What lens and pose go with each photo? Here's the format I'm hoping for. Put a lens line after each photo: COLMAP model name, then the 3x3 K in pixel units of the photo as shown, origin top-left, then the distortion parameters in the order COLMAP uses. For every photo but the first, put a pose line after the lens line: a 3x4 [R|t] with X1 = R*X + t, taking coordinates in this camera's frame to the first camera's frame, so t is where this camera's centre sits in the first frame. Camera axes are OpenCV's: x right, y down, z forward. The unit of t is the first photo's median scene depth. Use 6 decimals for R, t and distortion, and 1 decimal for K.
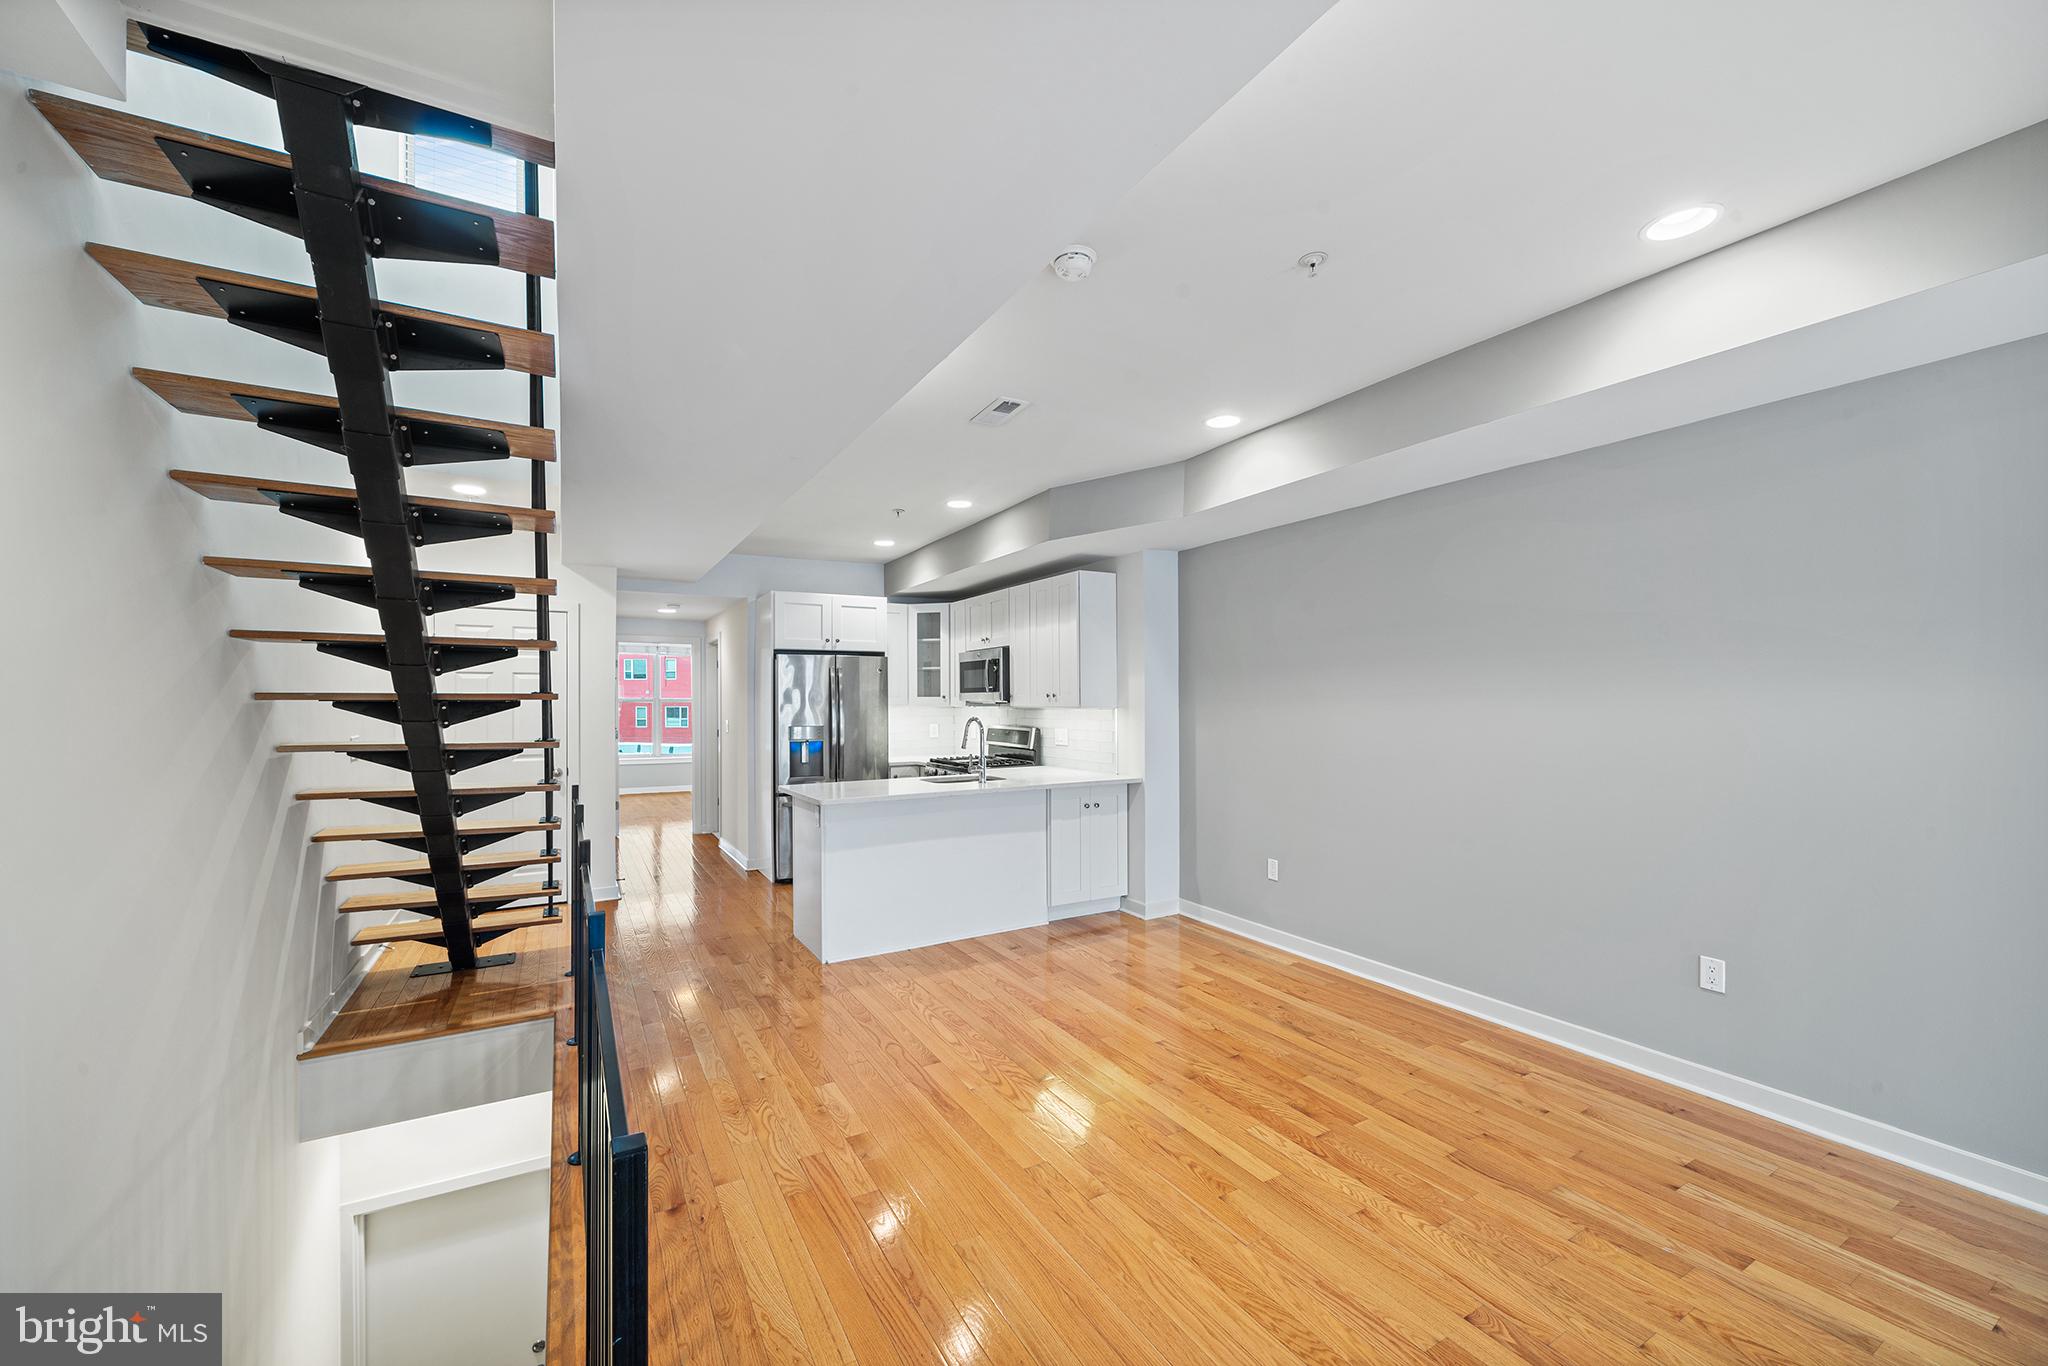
lens RADIAL K [[793.7, 0, 1018.9], [0, 793.7, 698.9], [0, 0, 1]] dist [-0.000966, -0.000006]
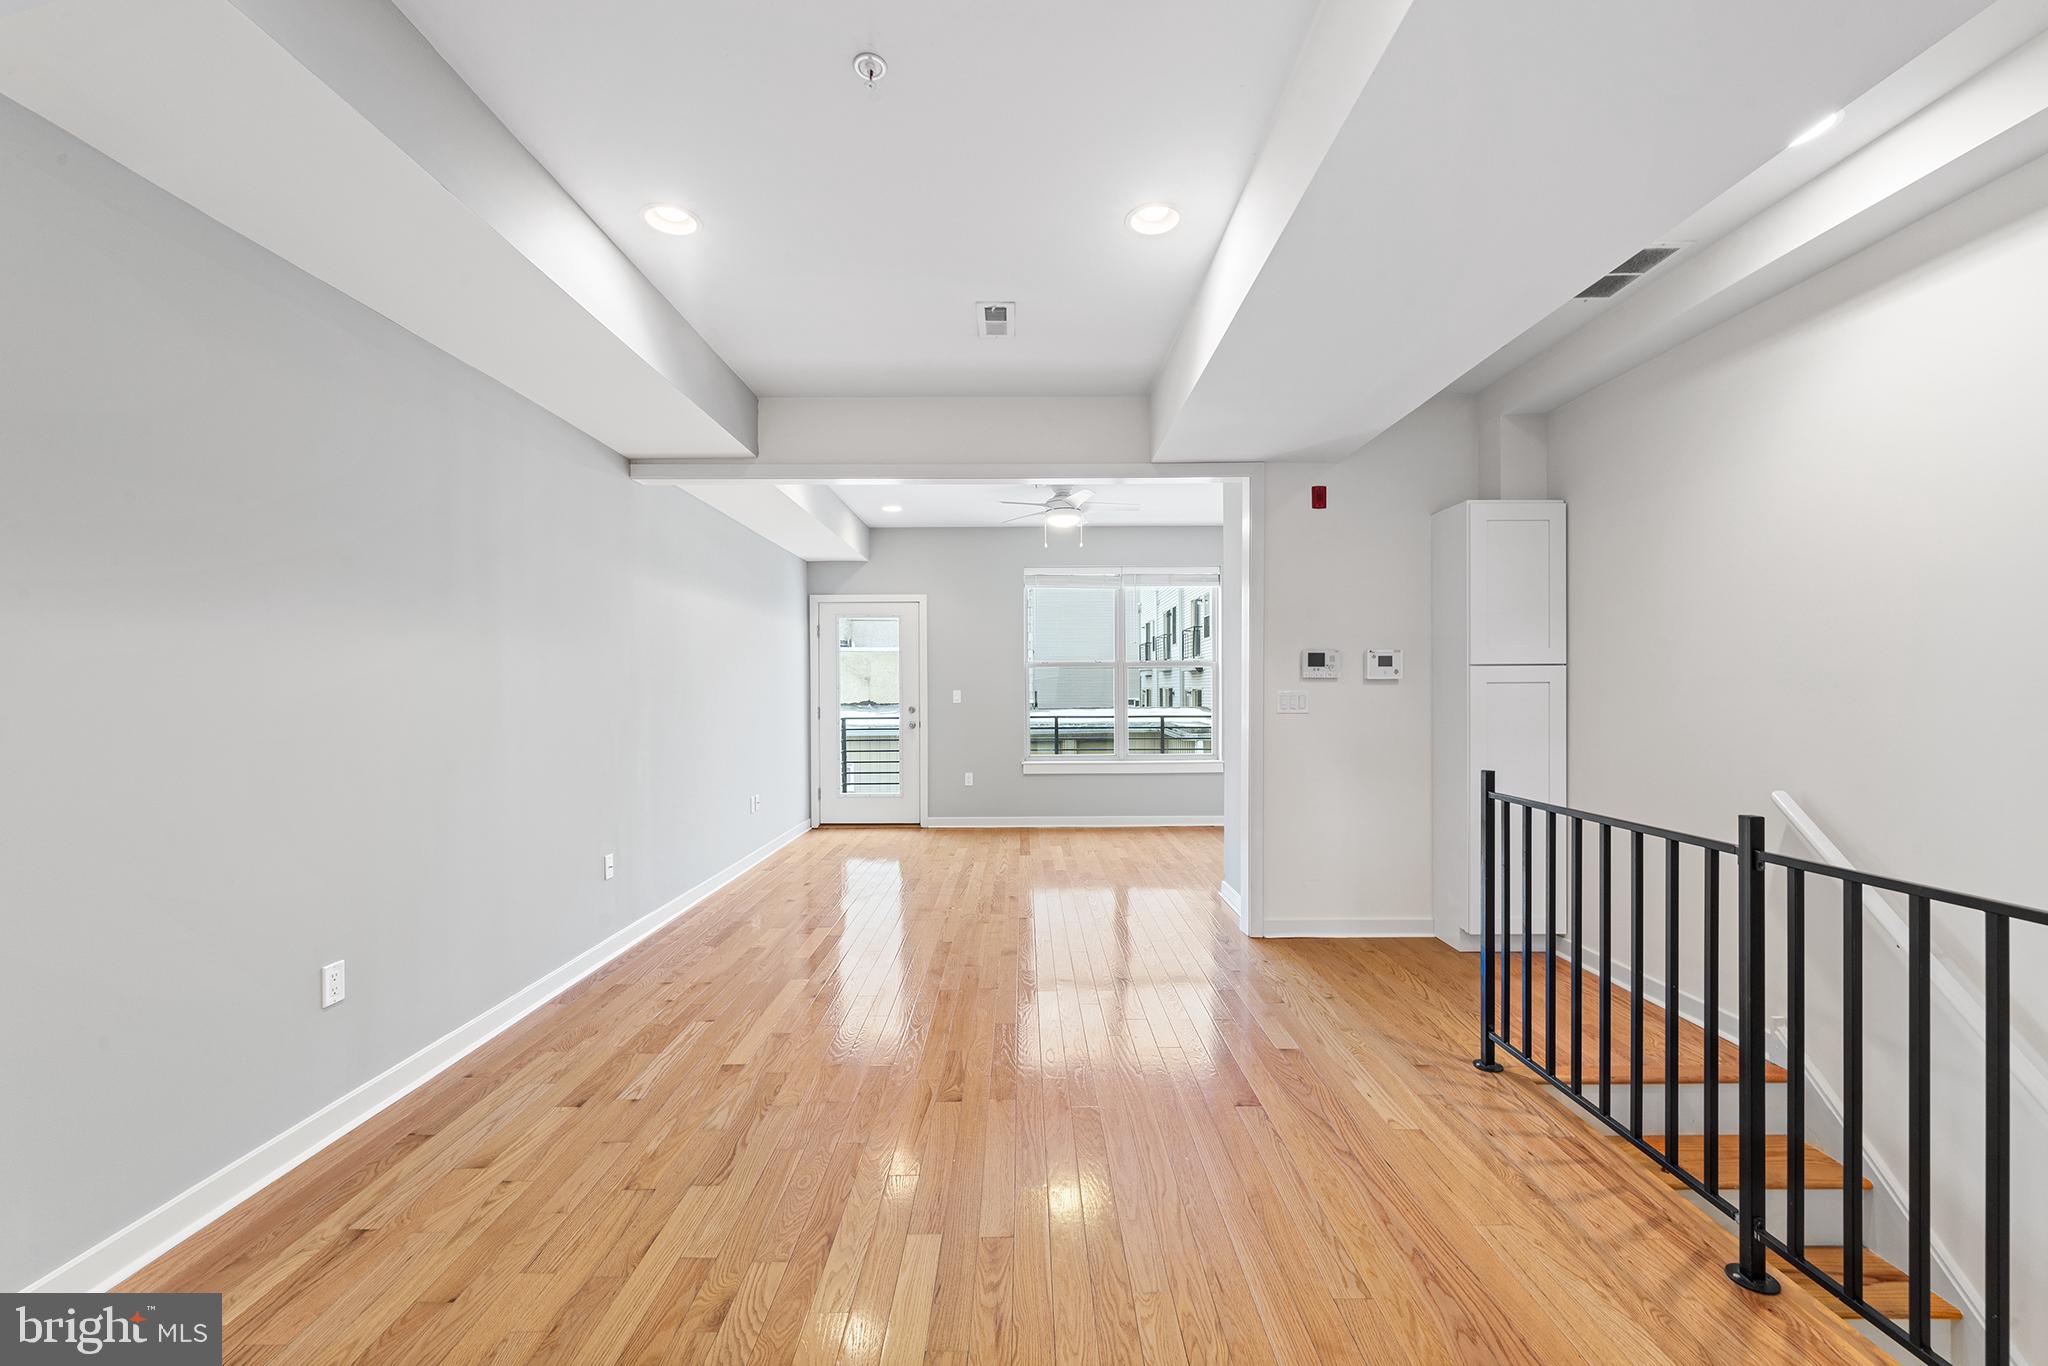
lens RADIAL K [[808.7, 0, 1023.1], [0, 808.7, 694.3], [0, 0, 1]] dist [-0.000524, -0.000101]
pose [[-0.867867, 0.005126, 0.496770, -0.072193], [0.007863, 0.999963, 0.003419, 0.031621], [-0.496734, 0.006873, -0.867876, 0.732141]]
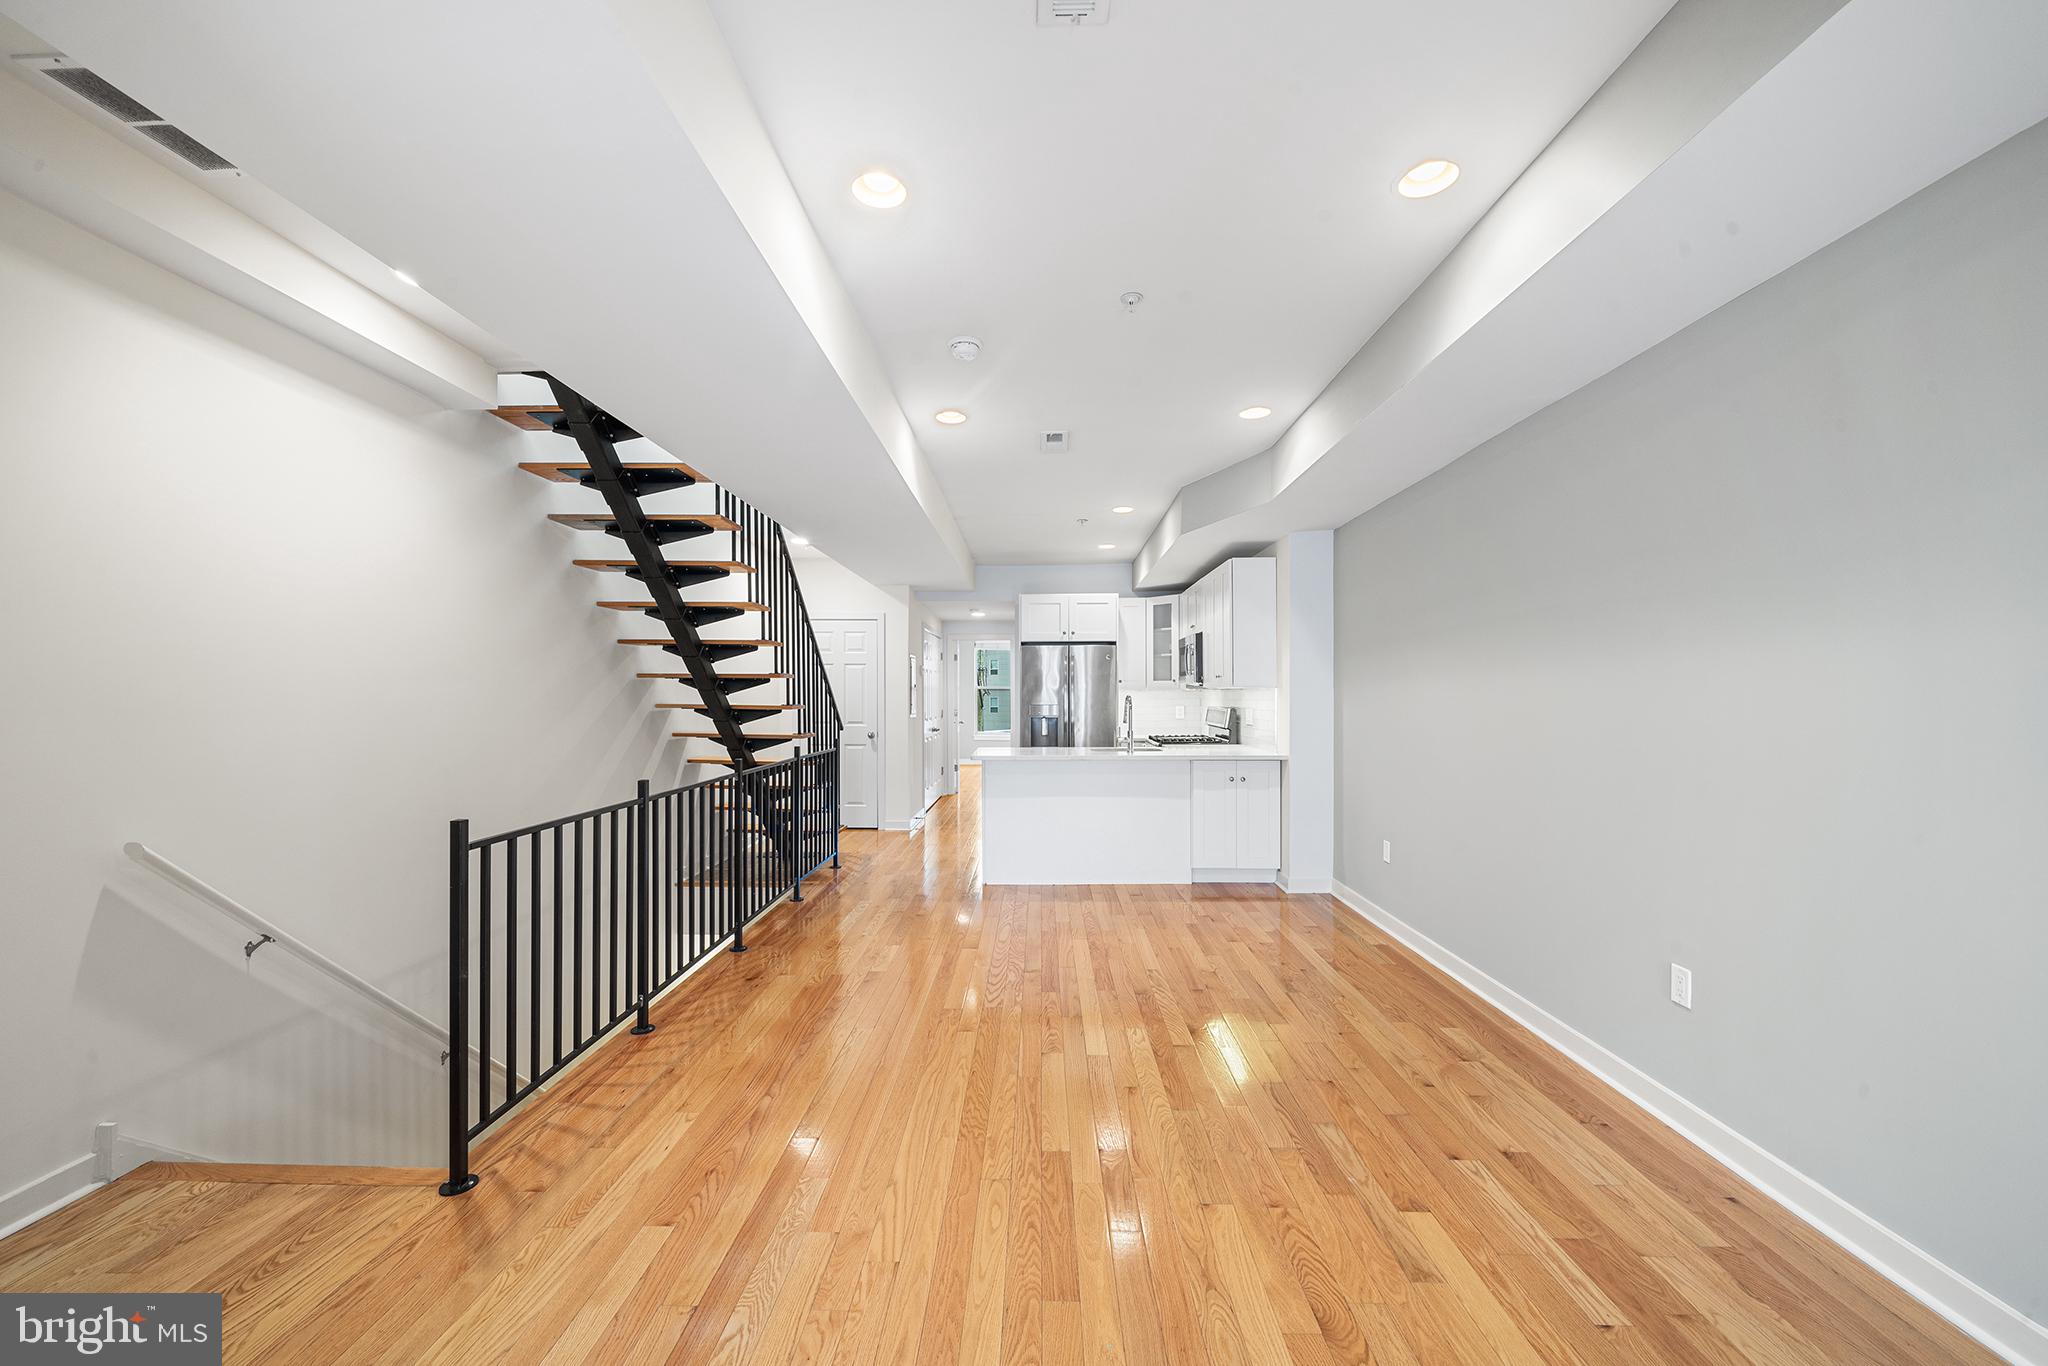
lens RADIAL K [[785.5, 0, 1021.3], [0, 785.5, 697.4], [0, 0, 1]] dist [-0.000647, 0.000038]
pose [[0.854483, 0.004193, -0.519463, 0.380151], [-0.000779, 0.999977, 0.006790, 0.017686], [0.519479, -0.005398, 0.854466, -0.045805]]
